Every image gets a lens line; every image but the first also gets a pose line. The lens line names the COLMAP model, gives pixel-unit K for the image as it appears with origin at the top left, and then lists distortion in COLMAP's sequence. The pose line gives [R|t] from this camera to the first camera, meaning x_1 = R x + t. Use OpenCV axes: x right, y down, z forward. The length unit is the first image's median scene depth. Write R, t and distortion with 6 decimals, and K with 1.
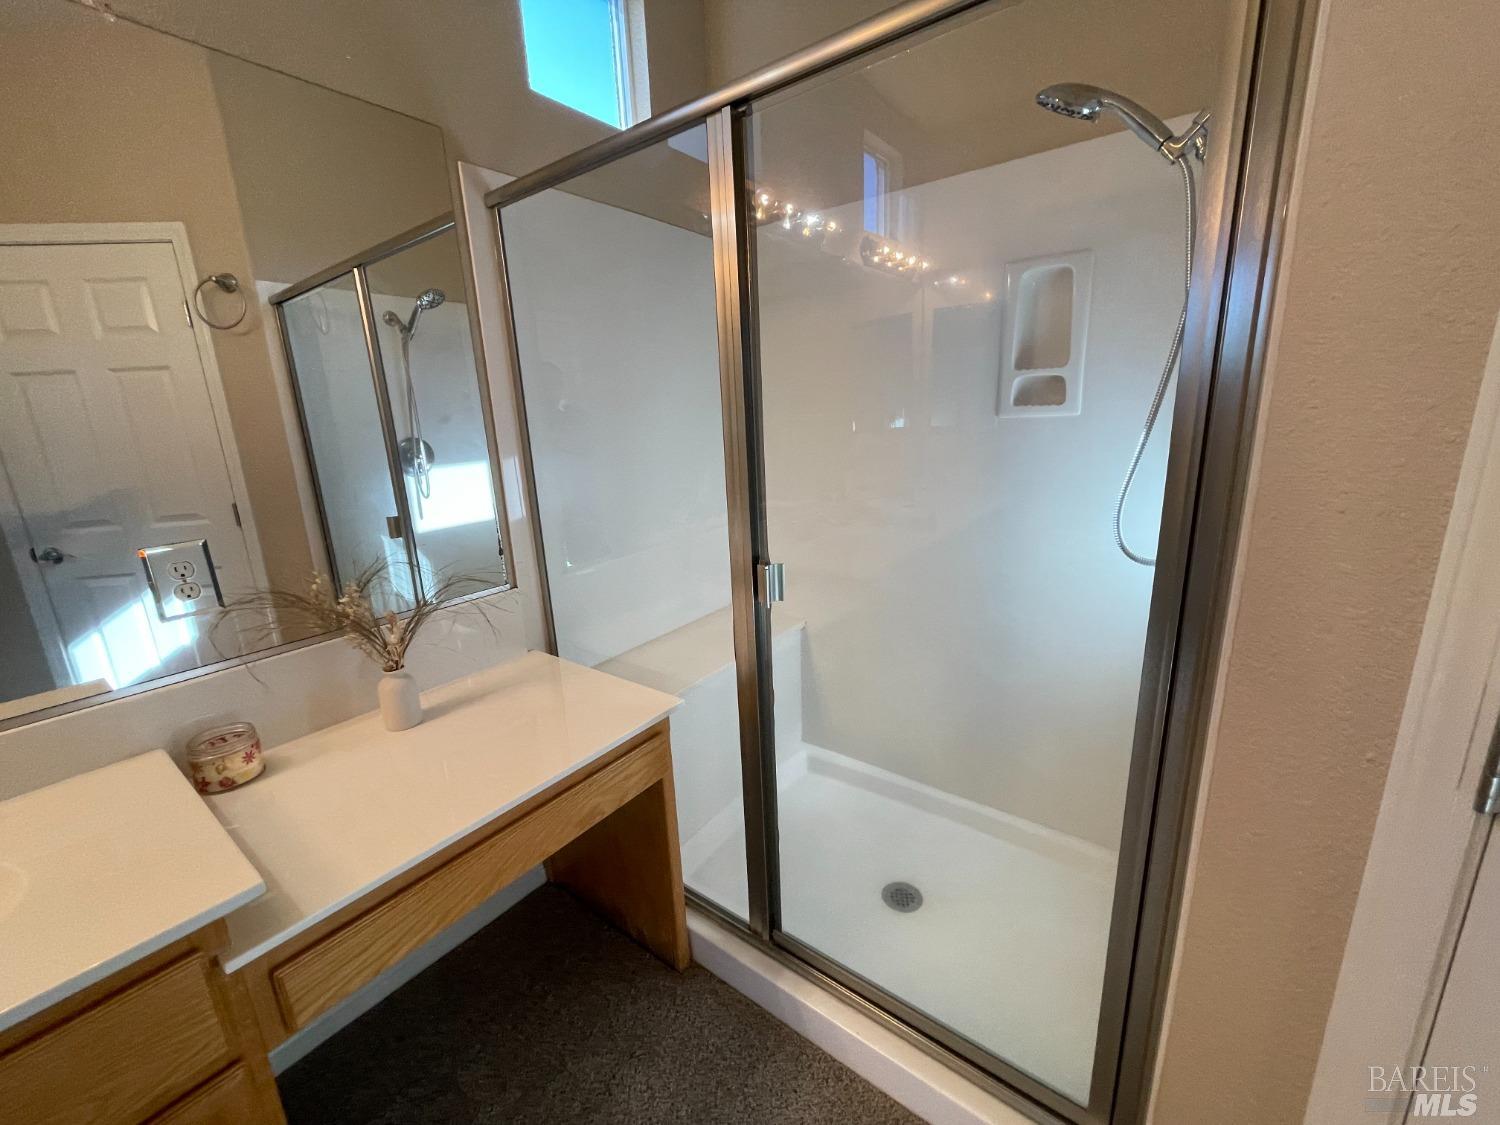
lens RADIAL K [[605.7, 0, 752.2], [0, 605.7, 563.9], [0, 0, 1]] dist [-0.001243, 0.000273]
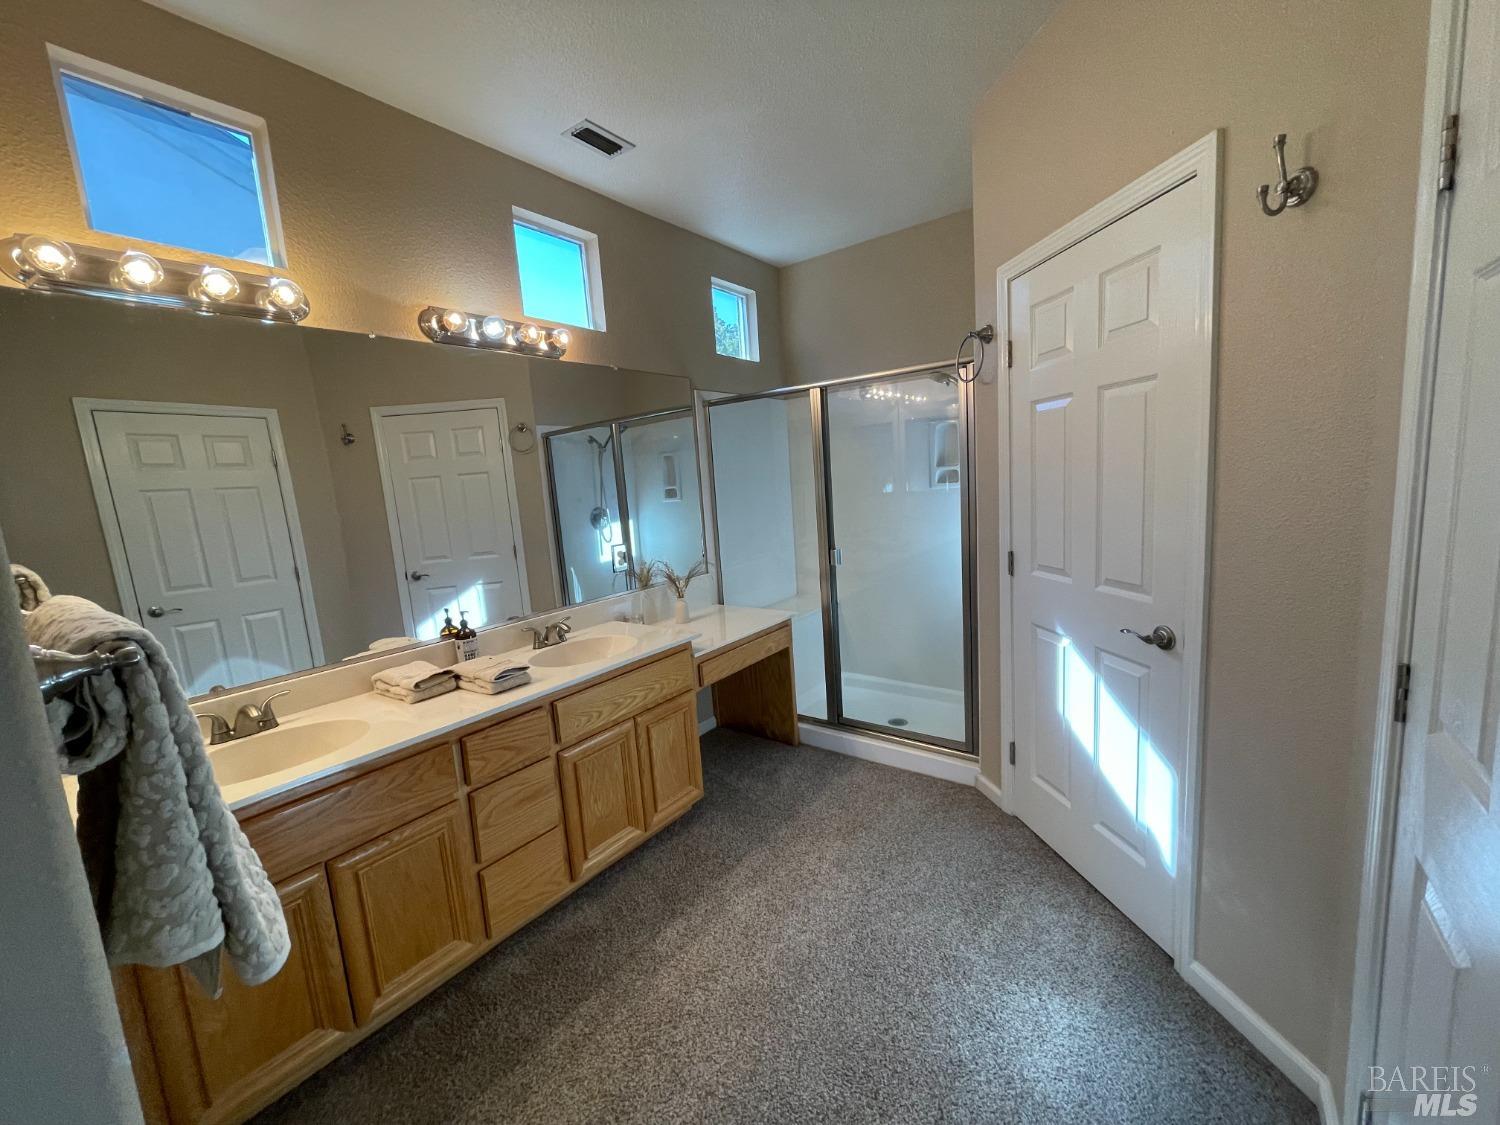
lens RADIAL K [[605.7, 0, 752.2], [0, 605.7, 563.9], [0, 0, 1]] dist [-0.001243, 0.000273]
pose [[0.999679, -0.025271, 0.001851, -0.253892], [0.025319, 0.993378, -0.112063, 0.265918], [0.000994, 0.112074, 0.993699, -1.185421]]
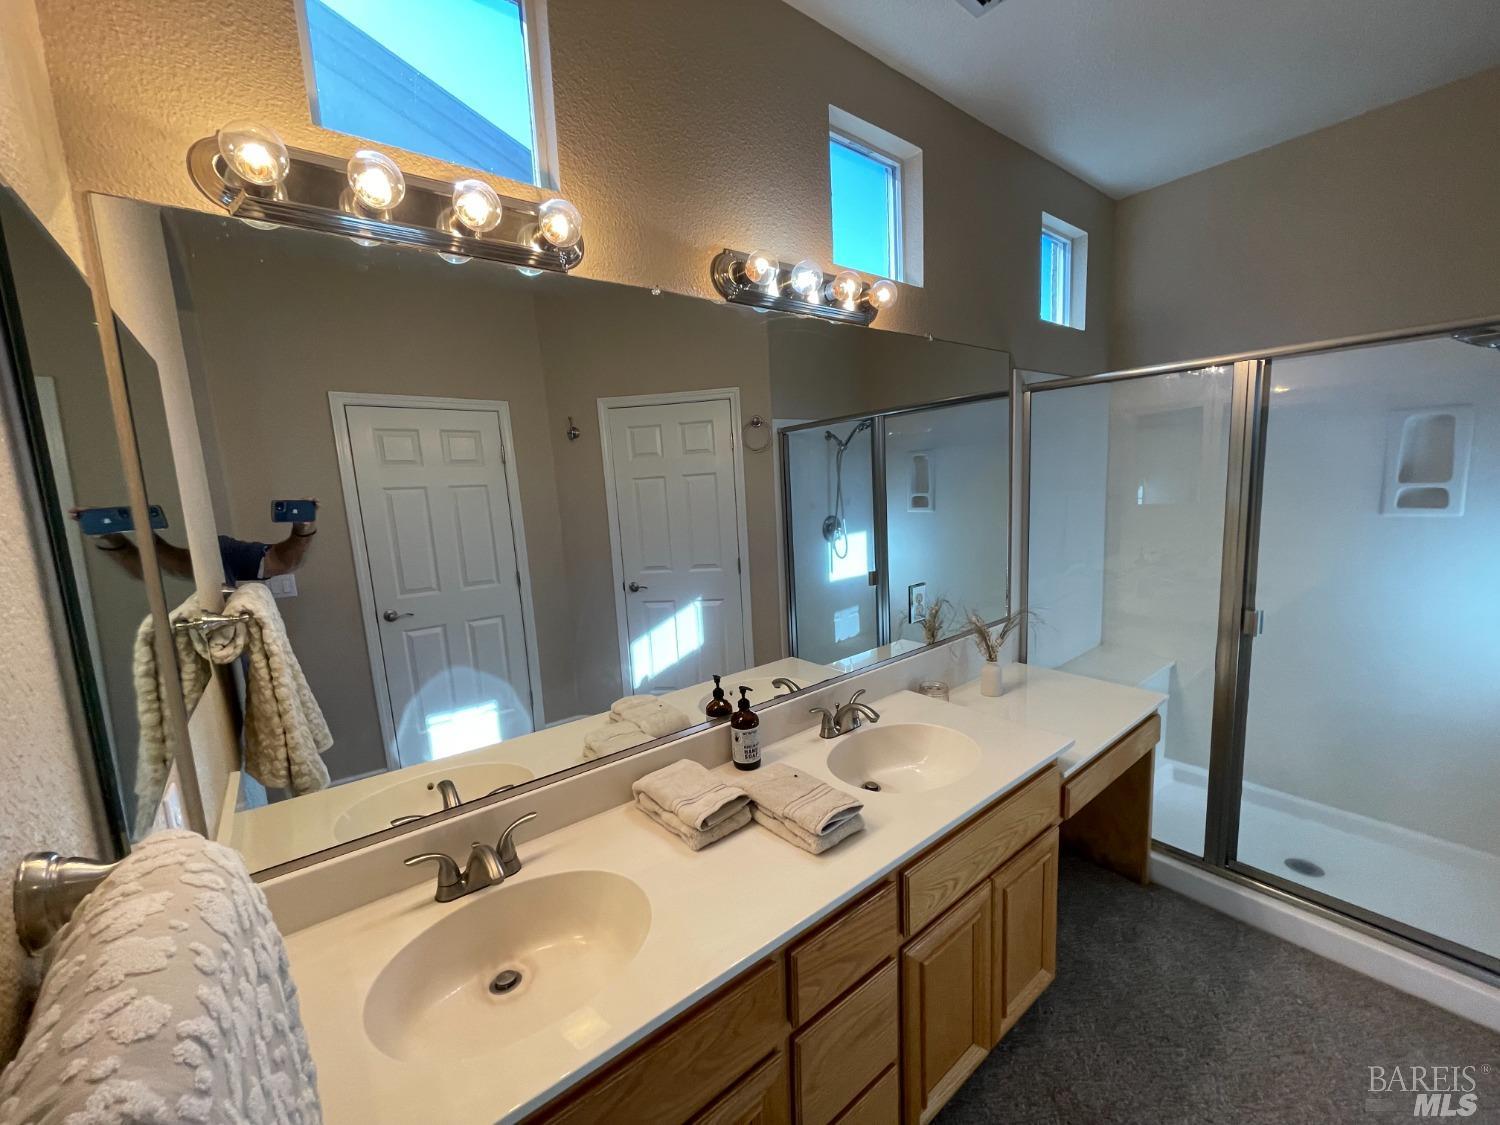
lens RADIAL K [[595.1, 0, 747.5], [0, 595.1, 561.7], [0, 0, 1]] dist [0.000116, -0.000178]
pose [[0.968906, 0.030978, -0.245482, -0.714903], [-0.055507, 0.994058, -0.093638, 0.077137], [0.241122, 0.104353, 0.964868, -0.704130]]
